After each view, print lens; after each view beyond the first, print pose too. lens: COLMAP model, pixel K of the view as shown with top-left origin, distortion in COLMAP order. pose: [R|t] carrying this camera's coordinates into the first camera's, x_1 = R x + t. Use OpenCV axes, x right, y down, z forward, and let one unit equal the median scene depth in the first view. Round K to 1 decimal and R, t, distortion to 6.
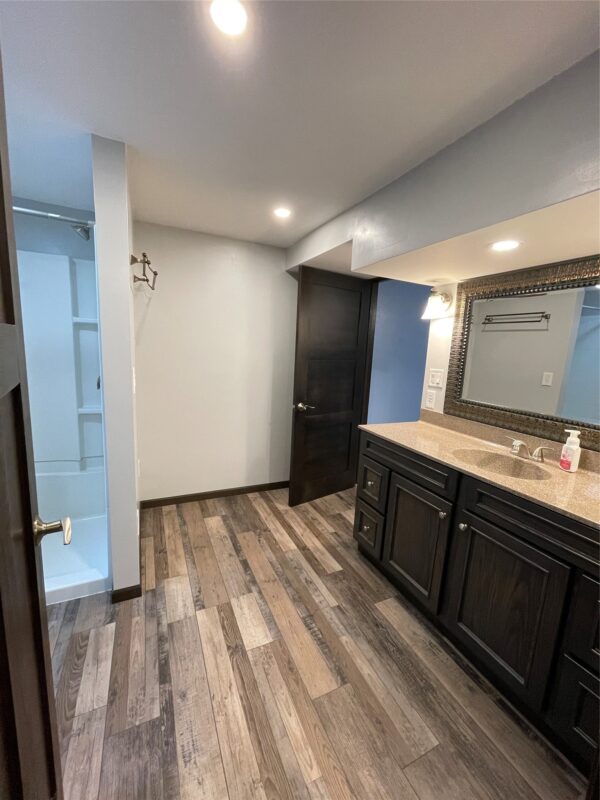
lens RADIAL K [[322.0, 0, 301.1], [0, 322.0, 399.9], [0, 0, 1]] dist [0.000601, 0.000633]
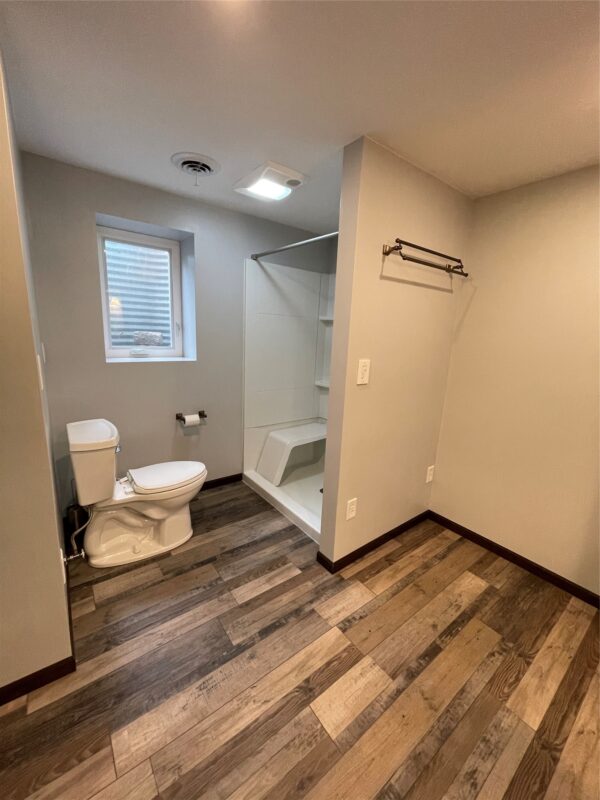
lens RADIAL K [[322.0, 0, 299.7], [0, 322.0, 399.1], [0, 0, 1]] dist [0.000601, 0.000633]
pose [[0.203519, 0.155430, -0.966655, 0.420645], [-0.188525, 0.975063, 0.117090, -0.056837], [0.960749, 0.158408, 0.227747, 0.567853]]
